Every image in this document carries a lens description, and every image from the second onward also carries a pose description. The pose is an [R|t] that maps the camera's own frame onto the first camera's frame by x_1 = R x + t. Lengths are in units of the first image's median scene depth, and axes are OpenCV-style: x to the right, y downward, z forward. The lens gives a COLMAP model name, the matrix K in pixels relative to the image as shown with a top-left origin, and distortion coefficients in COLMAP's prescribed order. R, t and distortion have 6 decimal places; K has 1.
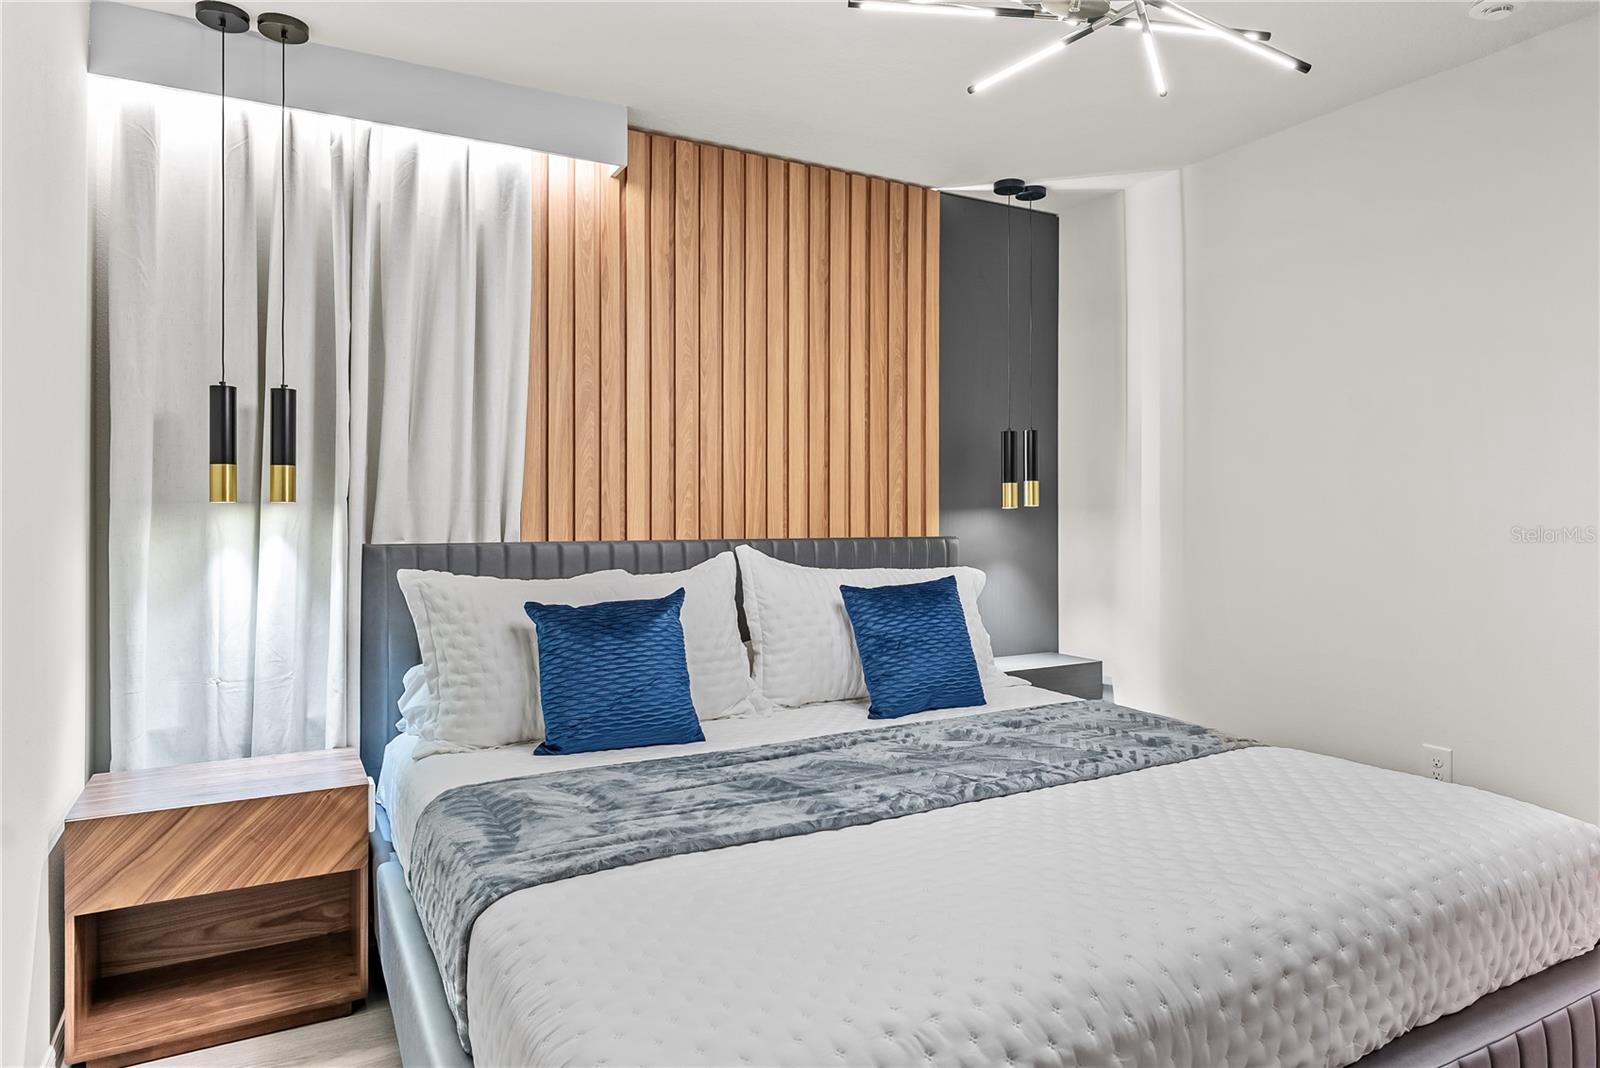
lens RADIAL K [[974.0, 0, 800.7], [0, 974.0, 502.3], [0, 0, 1]] dist [0.019966, -0.000225]
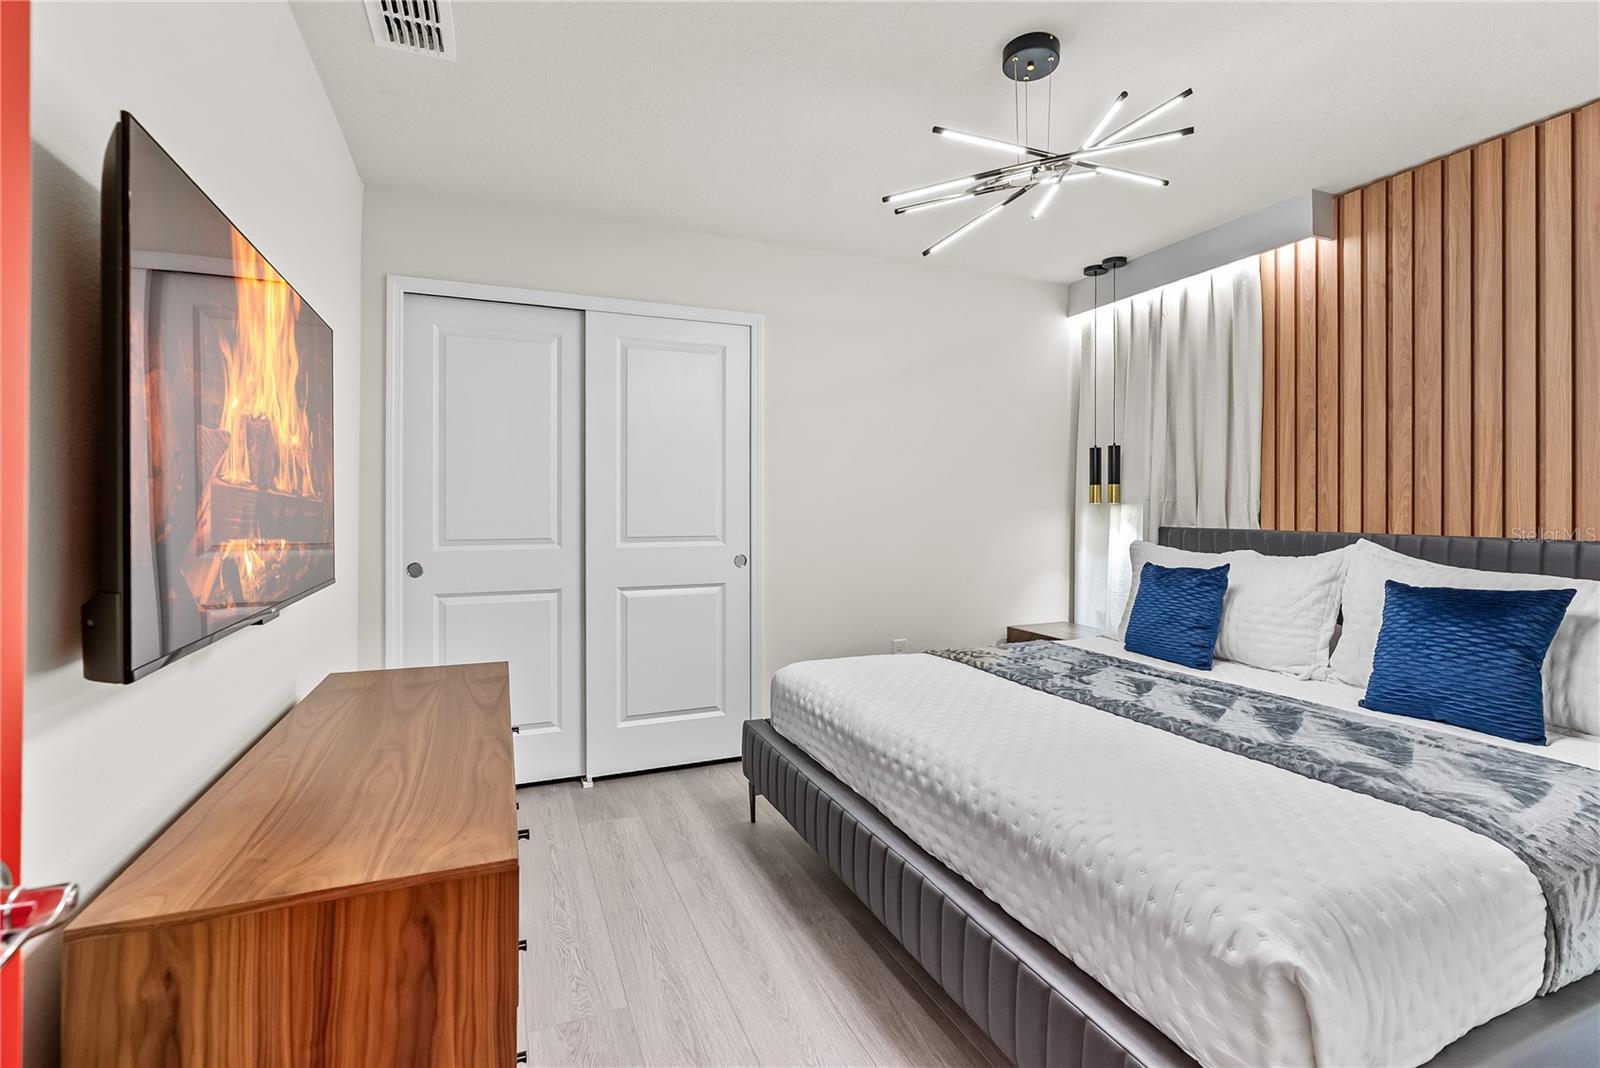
lens RADIAL K [[728.3, 0, 804.0], [0, 728.3, 513.9], [0, 0, 1]] dist [-0.004169, -0.000319]
pose [[-0.101184, 0.009107, -0.994826, 0.863946], [0.002559, 0.999957, 0.008893, 0.006949], [0.994864, -0.001646, -0.101203, 0.457526]]
